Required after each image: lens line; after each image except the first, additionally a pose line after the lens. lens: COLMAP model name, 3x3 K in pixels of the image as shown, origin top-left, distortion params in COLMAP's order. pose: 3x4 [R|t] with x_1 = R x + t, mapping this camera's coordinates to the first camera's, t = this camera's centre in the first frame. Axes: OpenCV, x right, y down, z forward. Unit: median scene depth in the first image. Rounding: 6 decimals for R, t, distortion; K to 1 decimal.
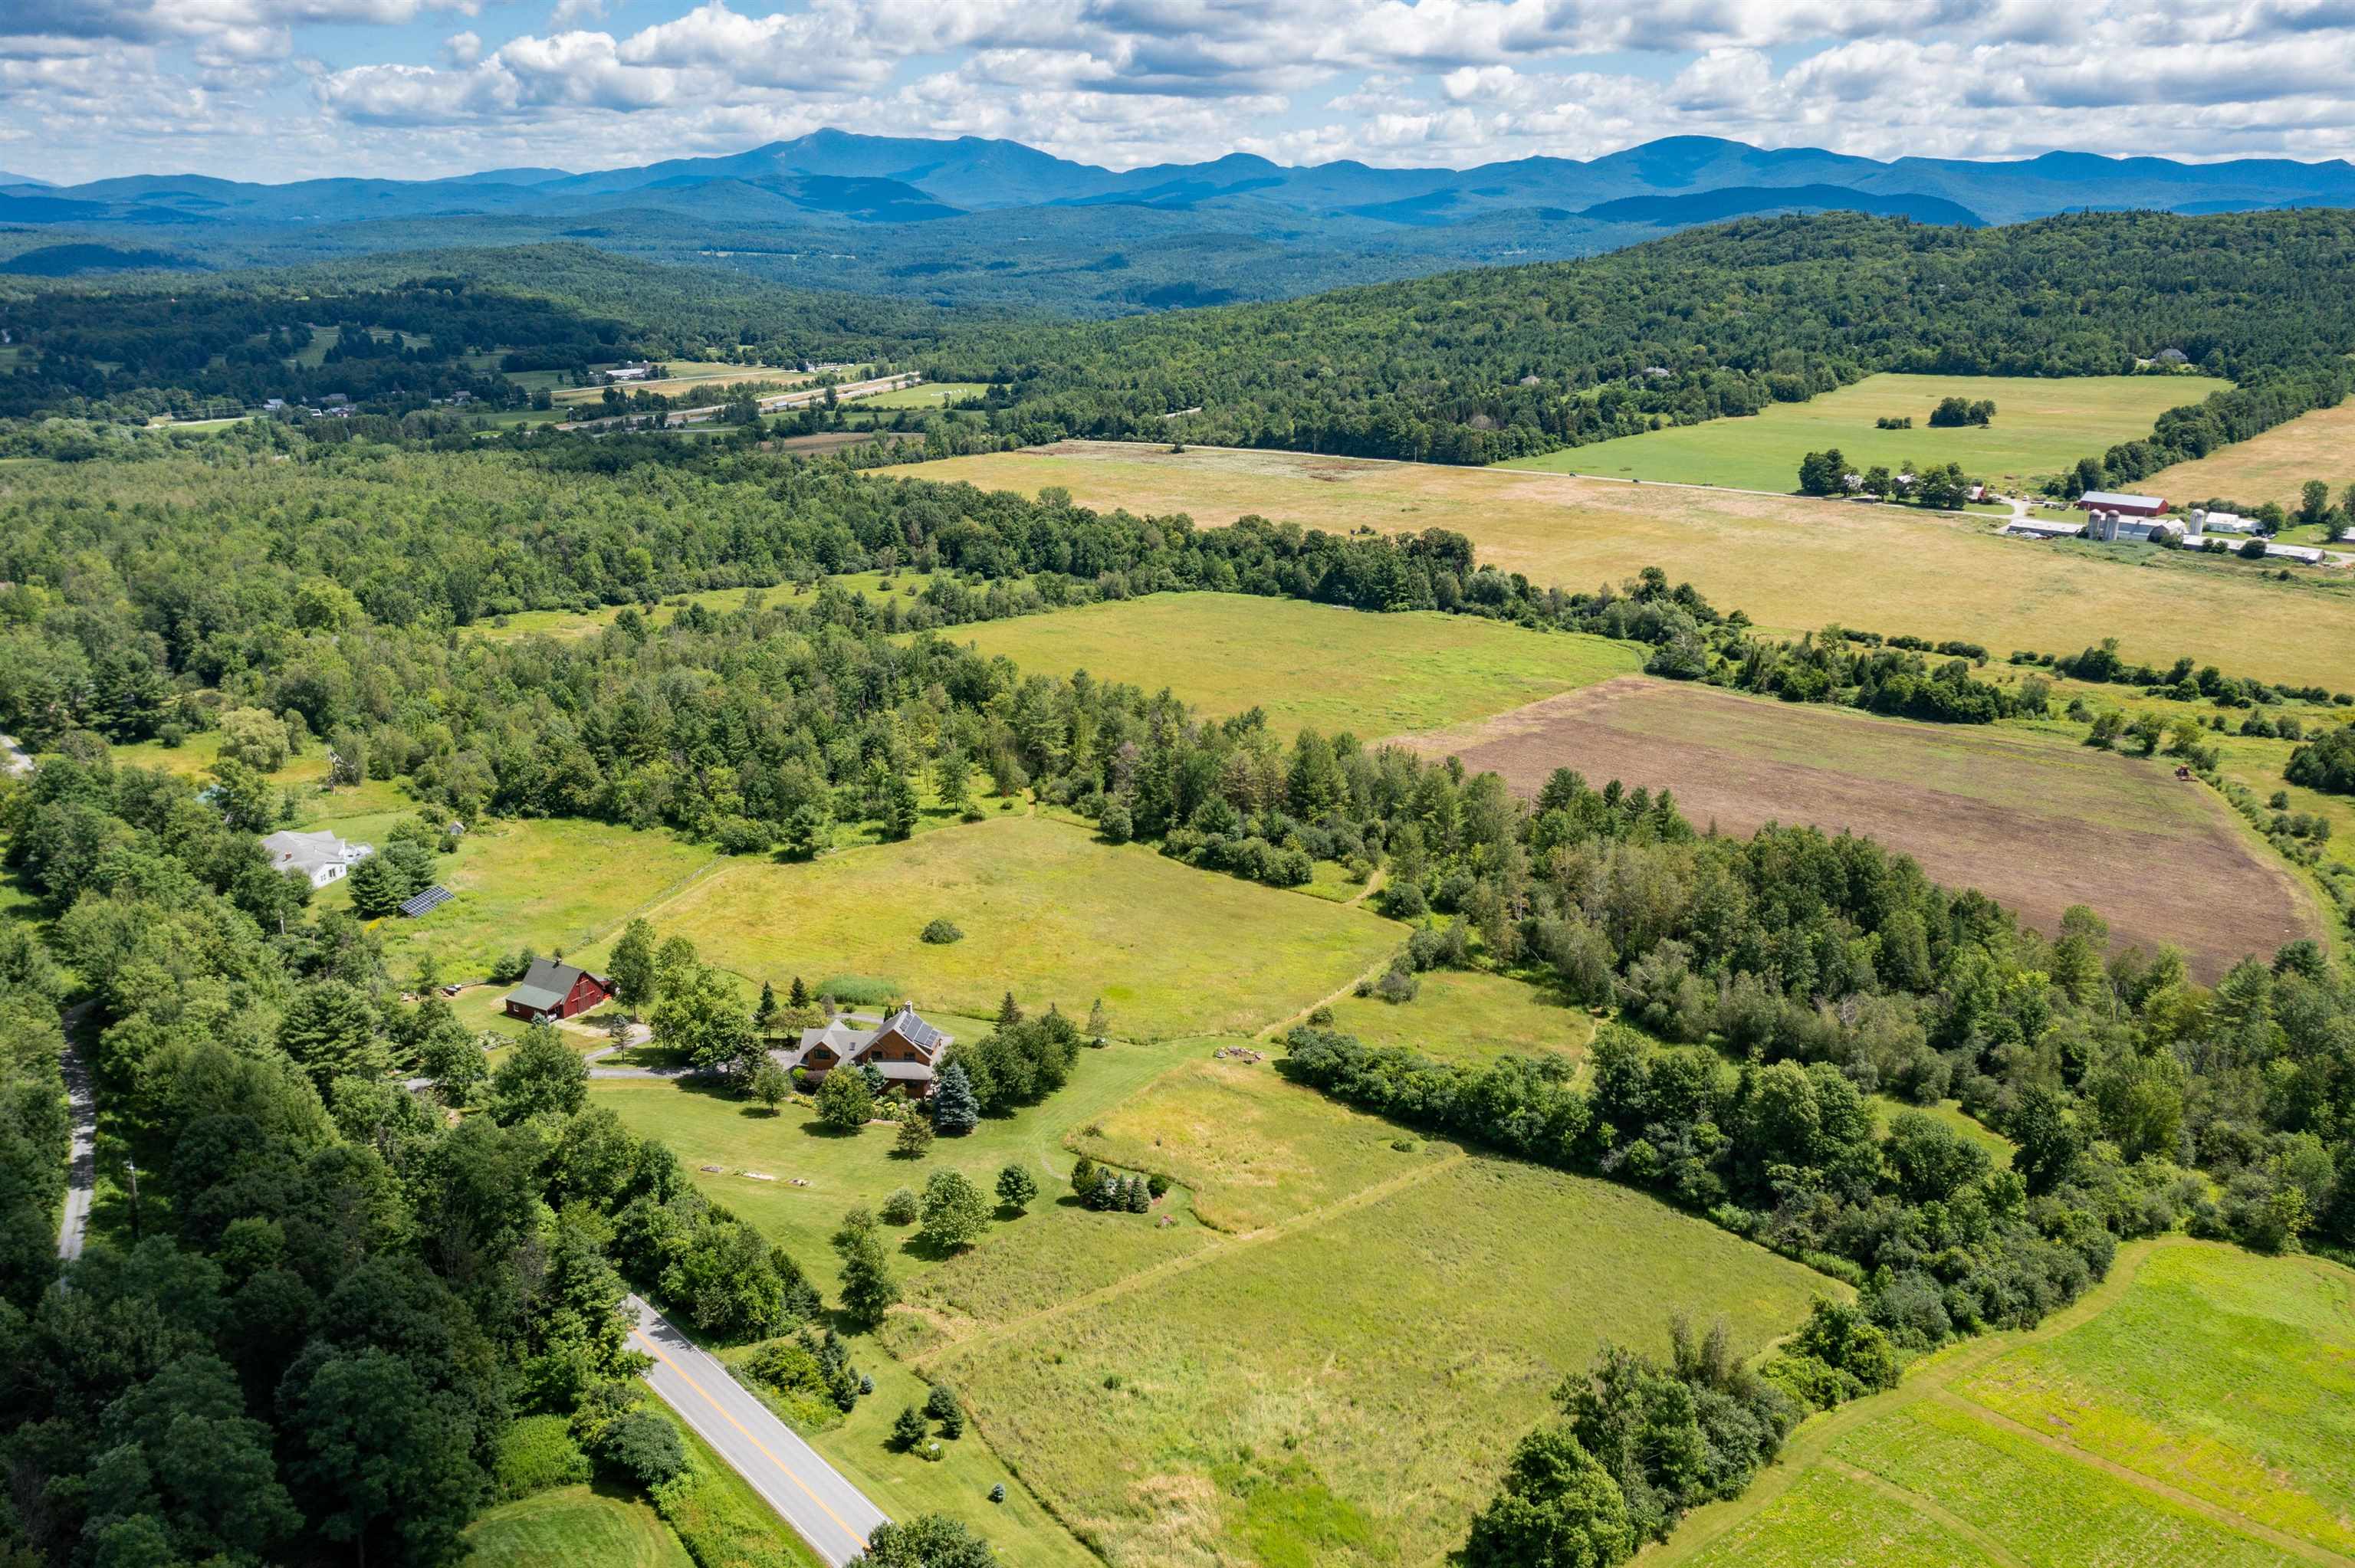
lens RADIAL K [[1986.8, 0, 1177.5], [0, 1986.8, 784.0], [0, 0, 1]] dist [-0.006466, 0.004000]
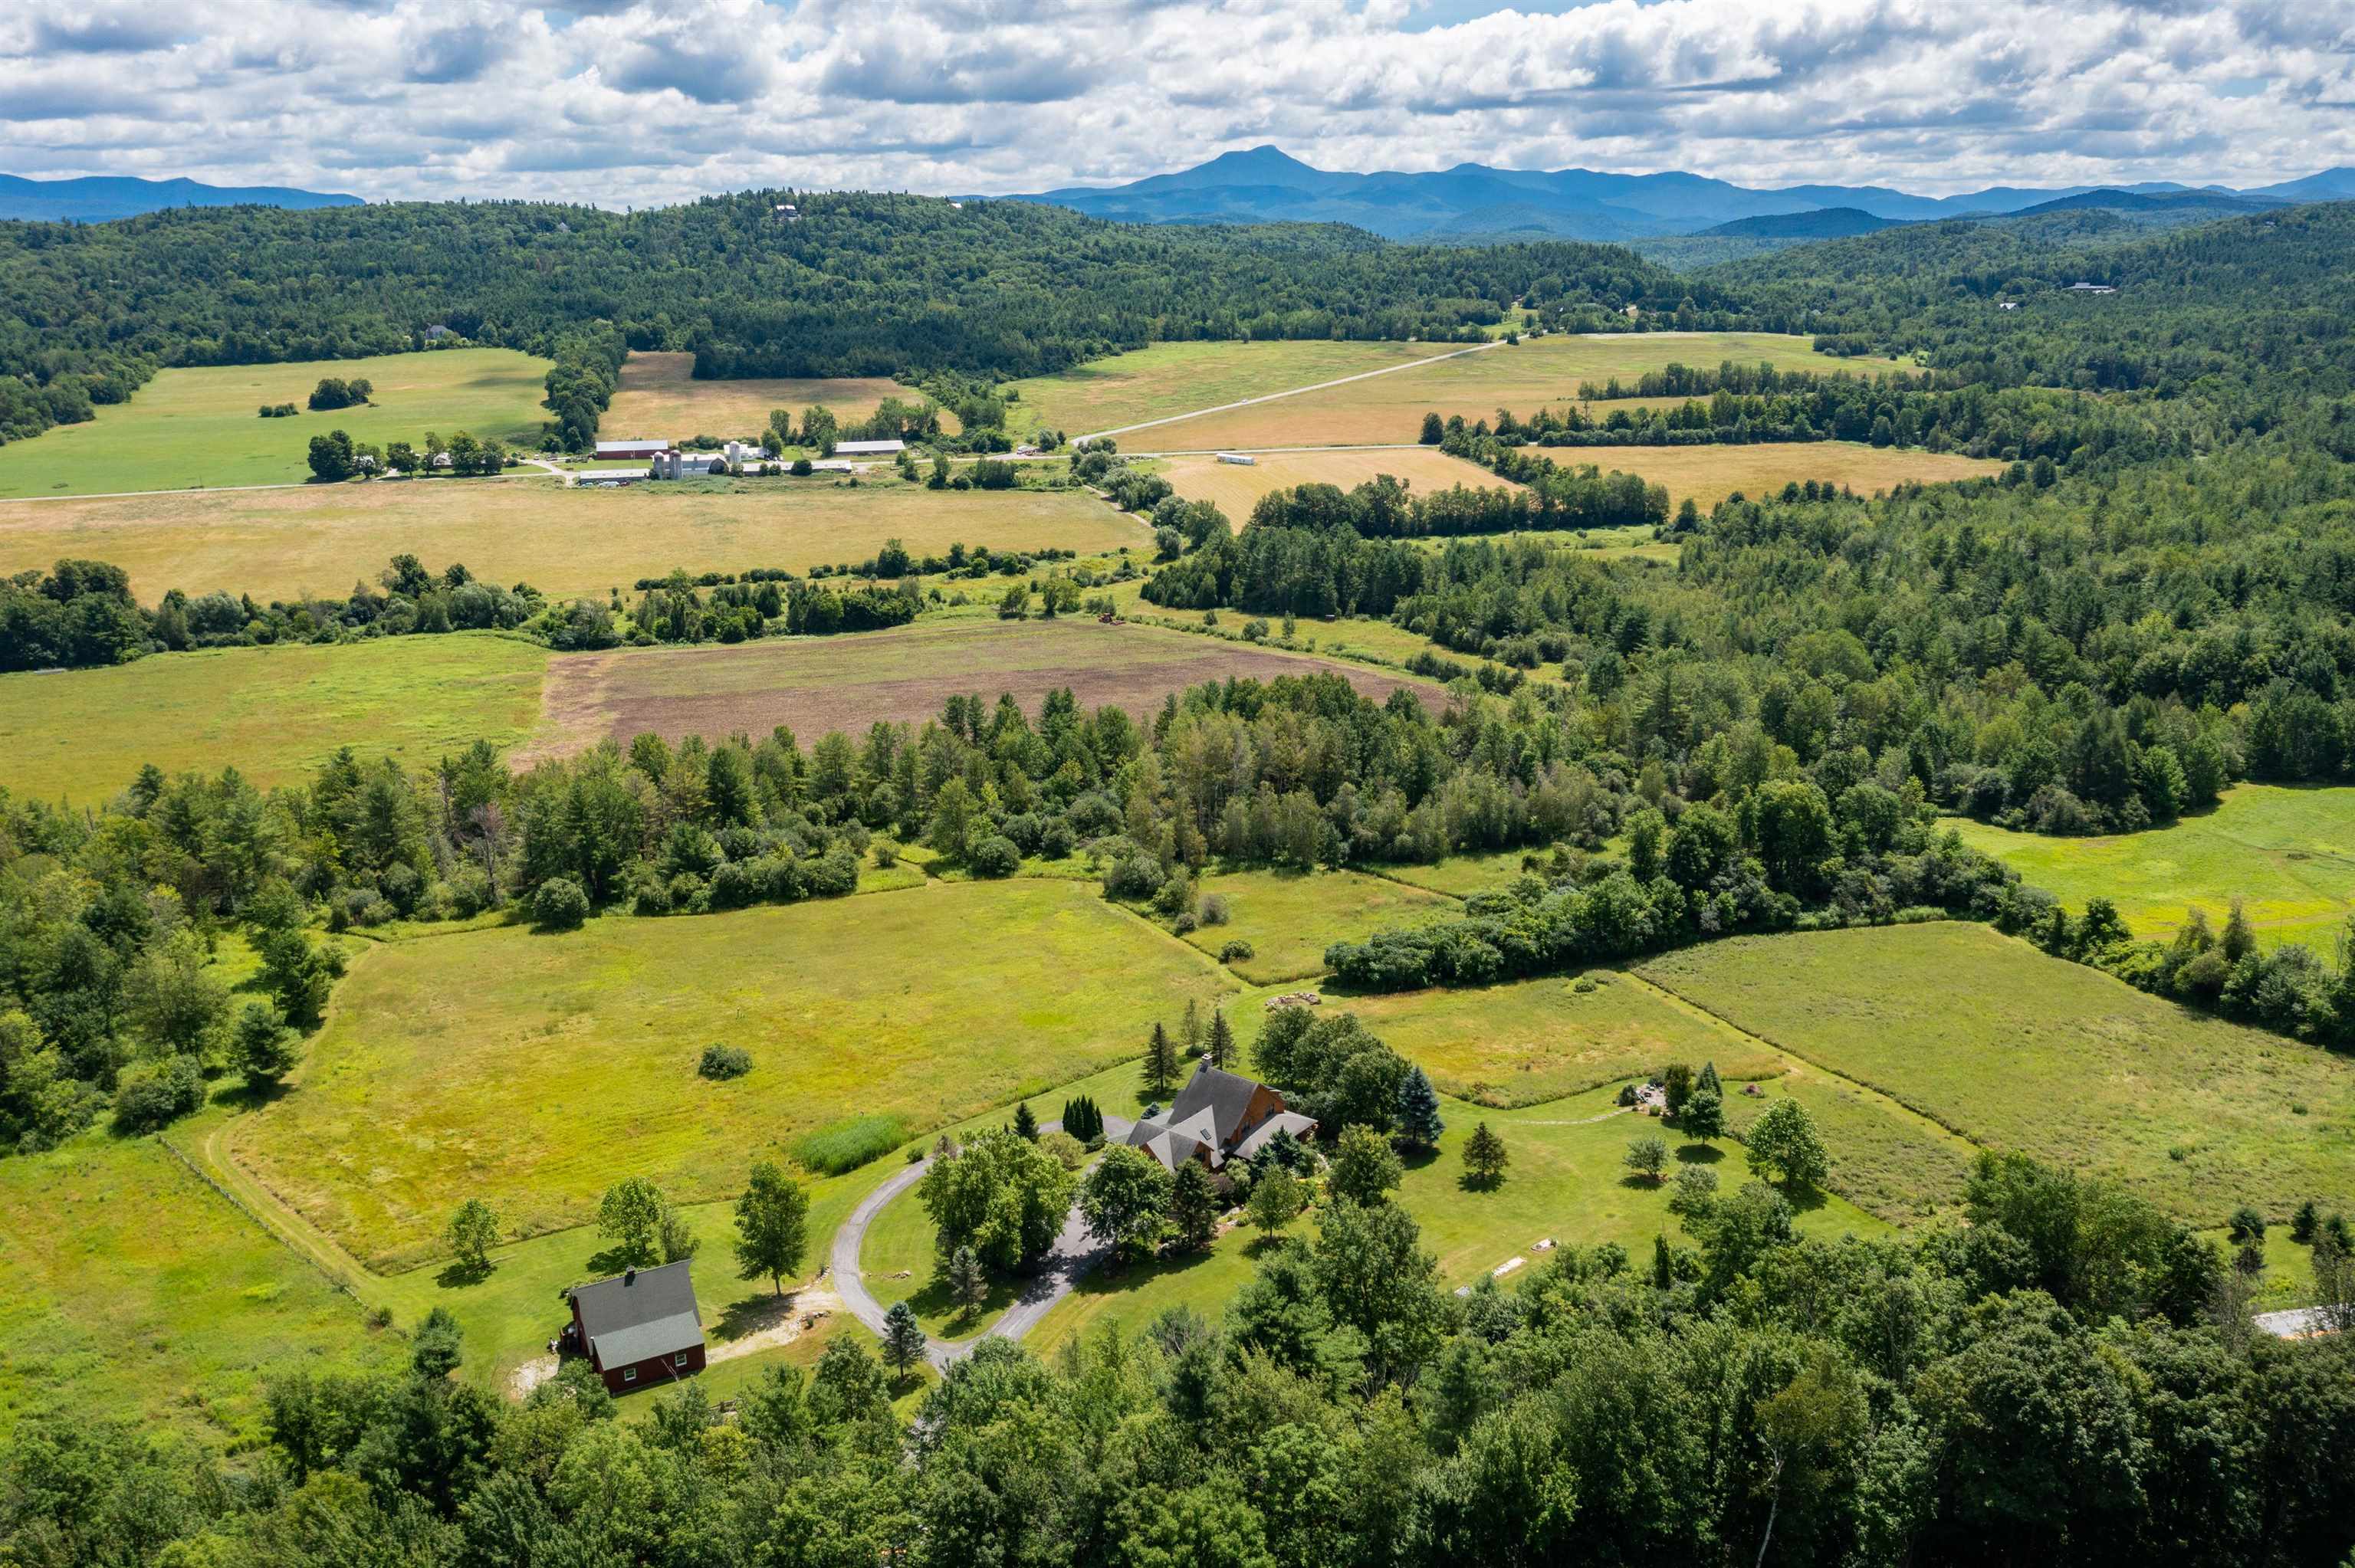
lens RADIAL K [[1872.3, 0, 1177.5], [0, 1872.3, 784.0], [0, 0, 1]] dist [-0.004038, 0.005454]
pose [[0.517669, -0.250179, 0.818187, -0.479446], [0.246743, 0.959317, 0.137218, -0.062927], [-0.819230, 0.130848, 0.558338, 0.401490]]
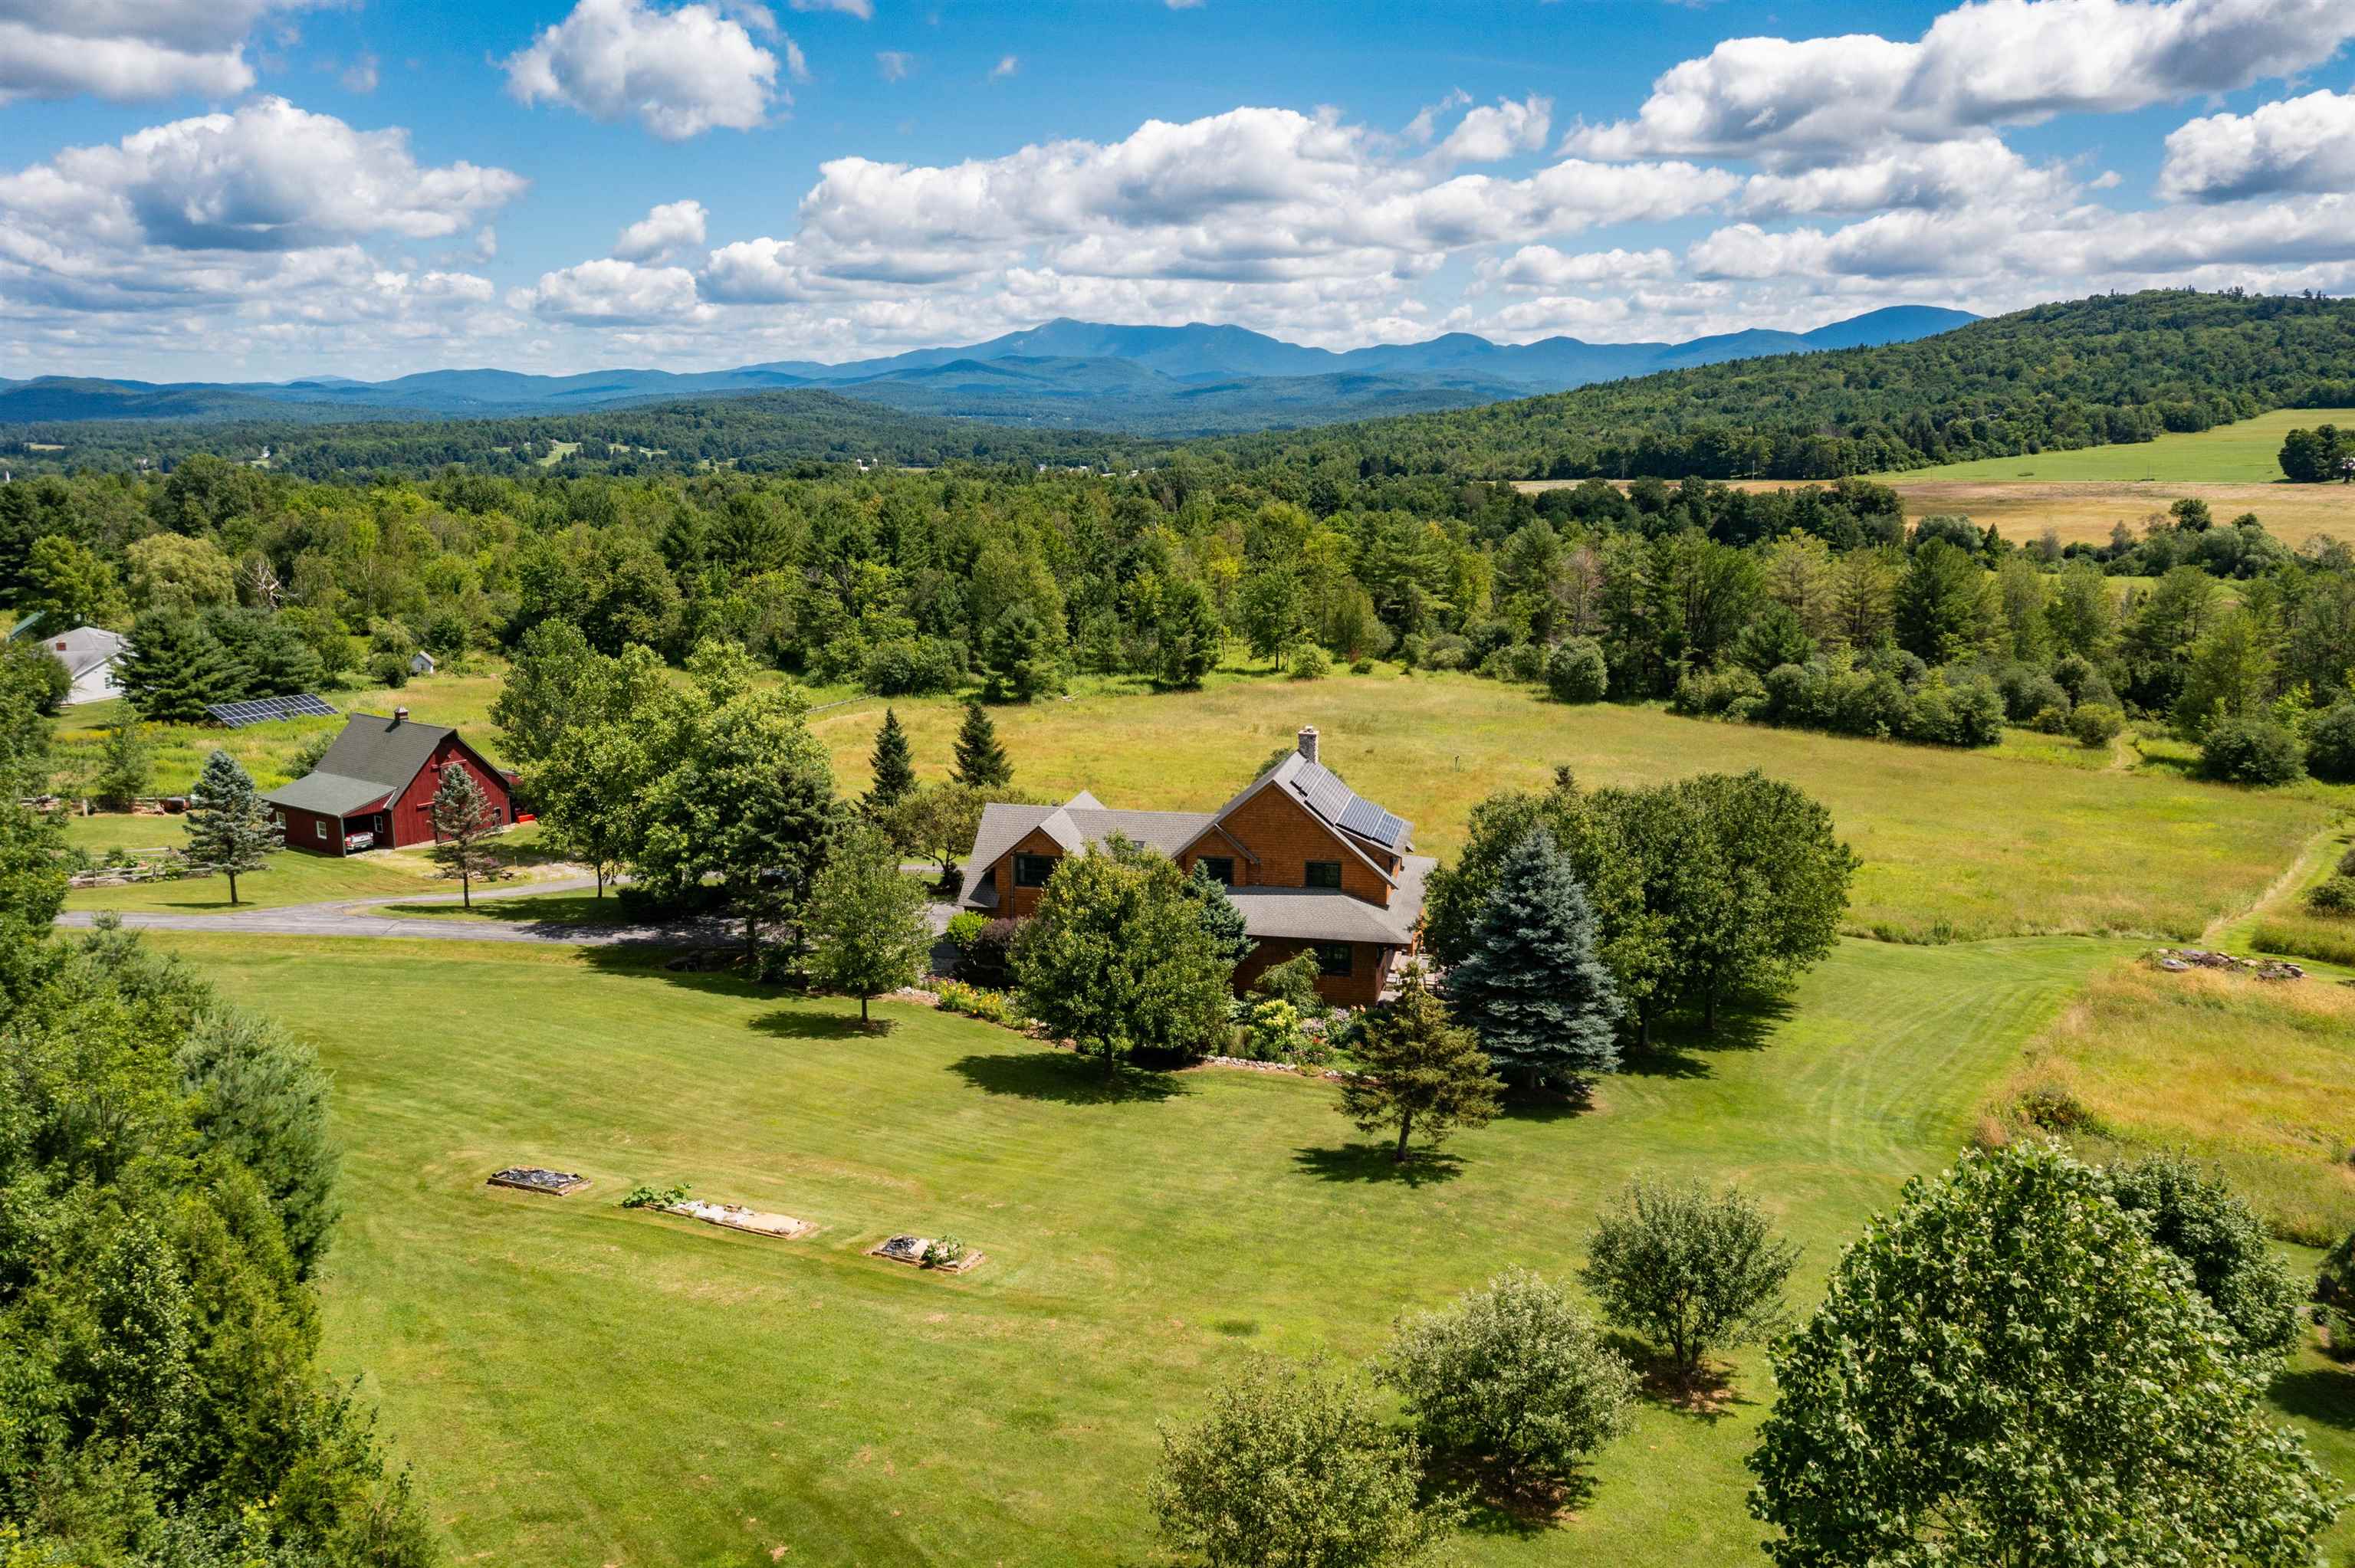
lens RADIAL K [[1872.3, 0, 1177.5], [0, 1872.3, 784.0], [0, 0, 1]] dist [-0.004038, 0.005454]
pose [[0.994194, 0.008842, -0.107238, -0.084318], [-0.018619, 0.995721, -0.090516, 0.099807], [0.105978, 0.091987, 0.990104, 0.475194]]
